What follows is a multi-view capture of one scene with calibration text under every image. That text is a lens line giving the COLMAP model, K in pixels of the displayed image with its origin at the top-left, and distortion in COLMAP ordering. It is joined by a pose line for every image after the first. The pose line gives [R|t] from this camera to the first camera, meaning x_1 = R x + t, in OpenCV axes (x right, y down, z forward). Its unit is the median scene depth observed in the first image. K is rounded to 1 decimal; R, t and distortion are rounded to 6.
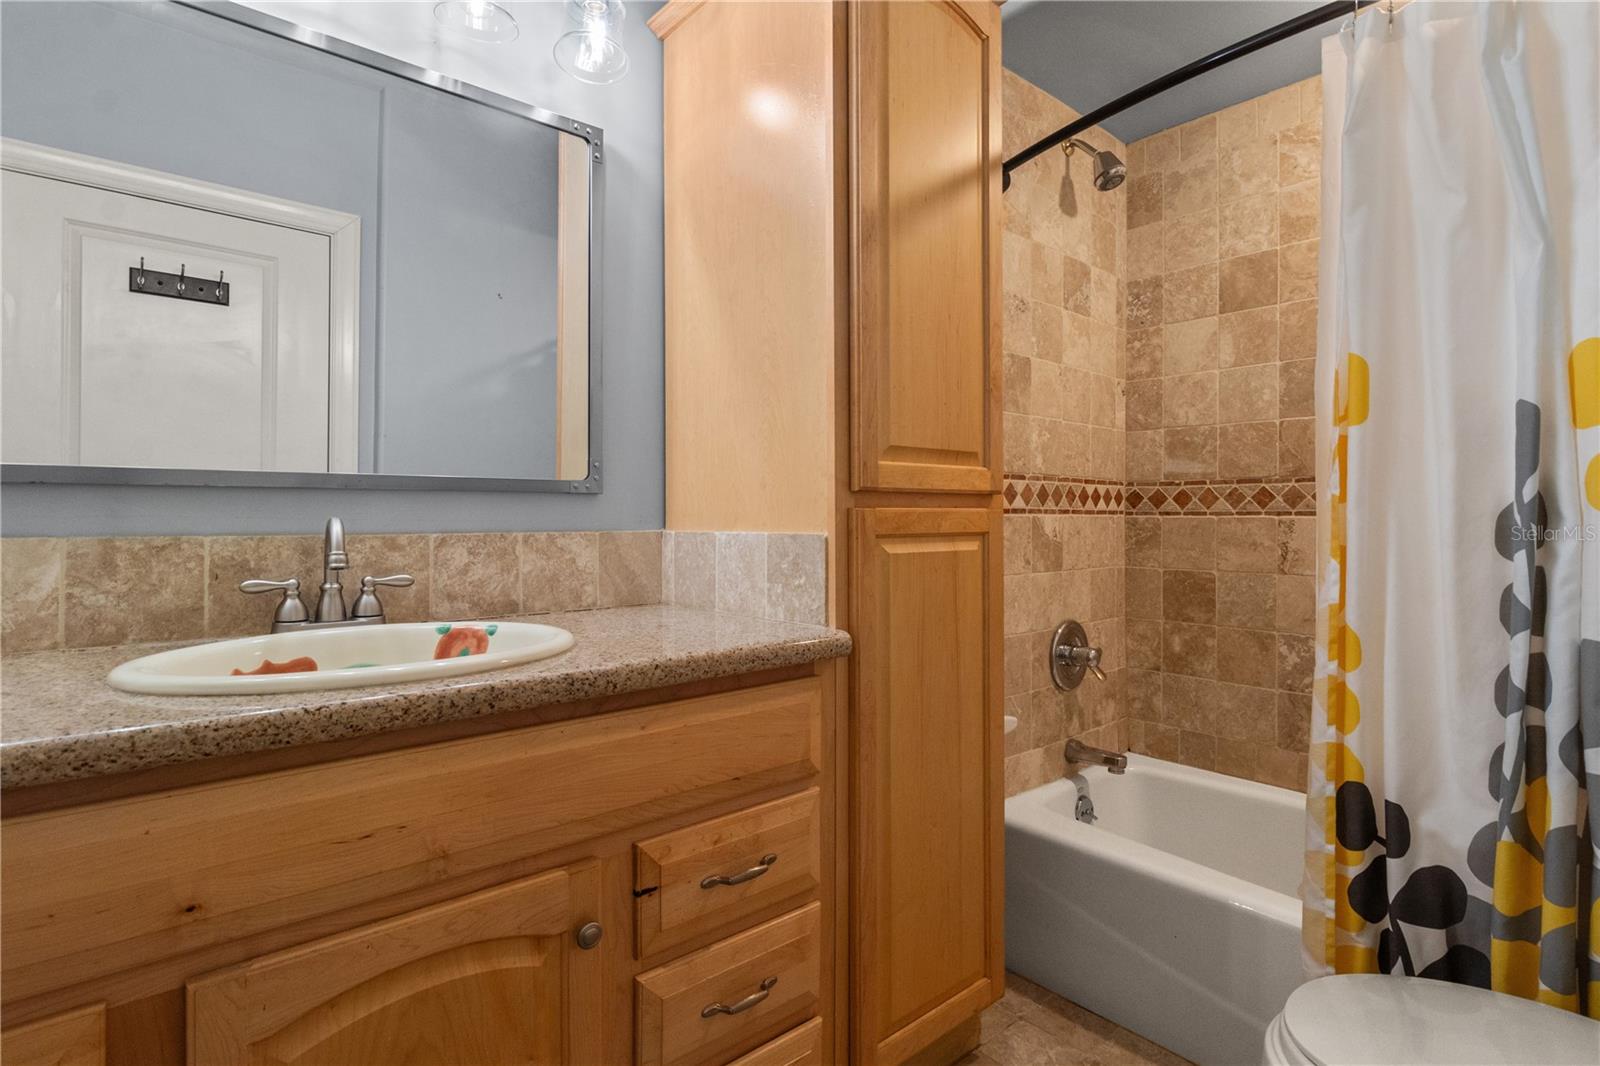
lens RADIAL K [[836.5, 0, 808.7], [0, 836.5, 529.5], [0, 0, 1]] dist [0.005090, -0.003481]
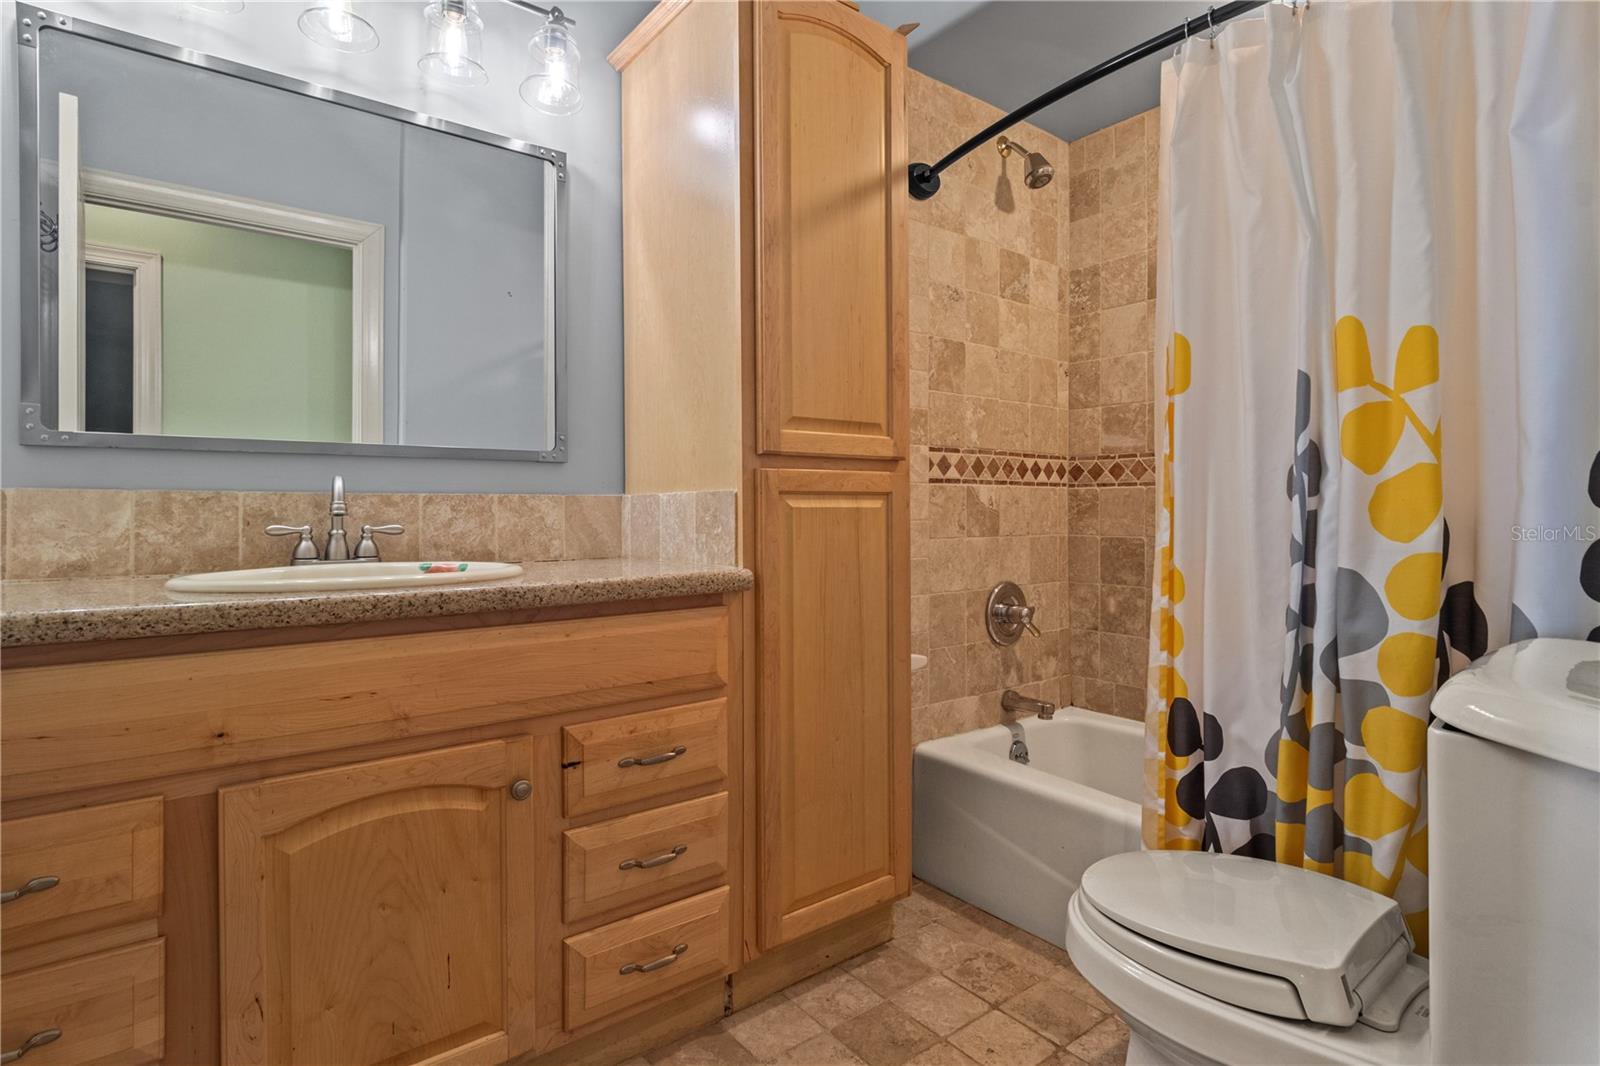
lens RADIAL K [[836.5, 0, 792.9], [0, 836.5, 525.5], [0, 0, 1]] dist [0.005090, -0.003481]
pose [[0.998276, -0.002291, -0.058646, 0.173935], [0.002625, 0.999981, 0.005628, 0.050181], [0.058632, -0.005772, 0.998263, -0.198394]]
